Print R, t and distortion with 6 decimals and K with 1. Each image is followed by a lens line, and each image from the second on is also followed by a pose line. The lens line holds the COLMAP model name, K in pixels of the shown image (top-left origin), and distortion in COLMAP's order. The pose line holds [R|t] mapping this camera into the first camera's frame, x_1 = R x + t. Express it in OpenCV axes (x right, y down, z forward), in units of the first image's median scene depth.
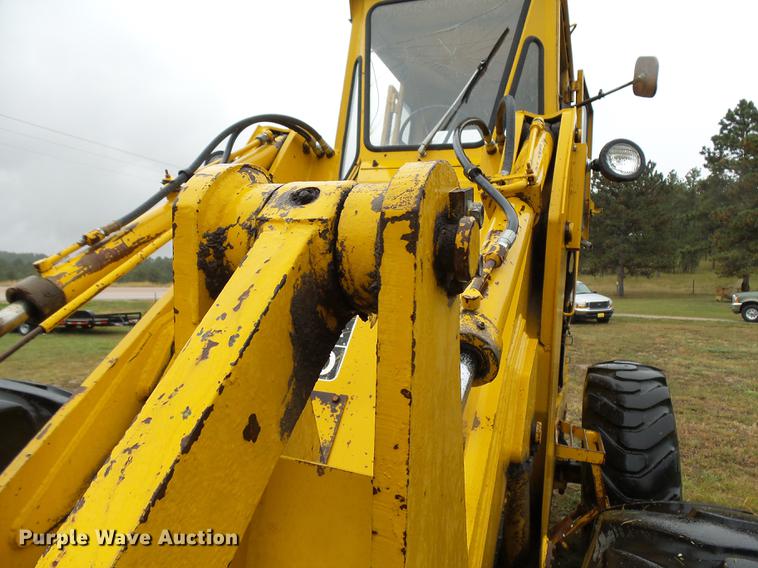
lens RADIAL K [[520.0, 0, 378.7], [0, 520.0, 287.3], [0, 0, 1]] dist [0.004649, -0.013762]
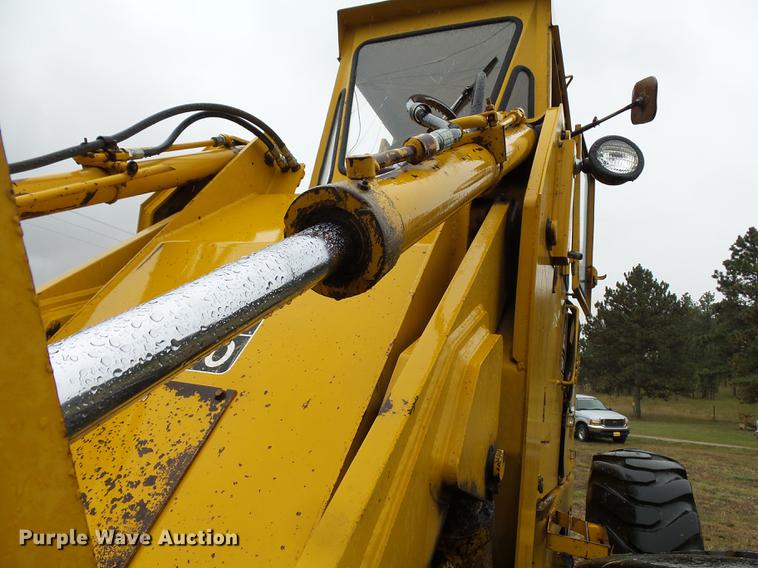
lens RADIAL K [[520.0, 0, 378.3], [0, 520.0, 287.3], [0, 0, 1]] dist [0.004649, -0.013762]
pose [[0.997733, 0.060072, -0.030334, 0.062209], [-0.064938, 0.977691, -0.199757, 0.081398], [0.017657, 0.201274, 0.979376, 0.106630]]
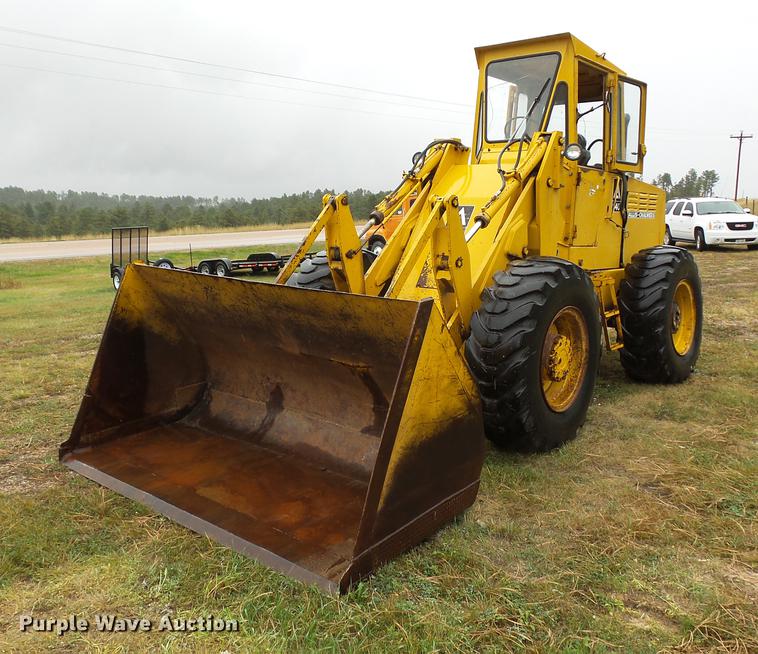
lens RADIAL K [[692.3, 0, 384.1], [0, 692.3, 325.4], [0, 0, 1]] dist [-0.005443, 0.000000]
pose [[0.950771, -0.008534, -0.309778, 0.333283], [0.056368, 0.987707, 0.145797, 0.026146], [0.304725, -0.156081, 0.939564, -1.392309]]
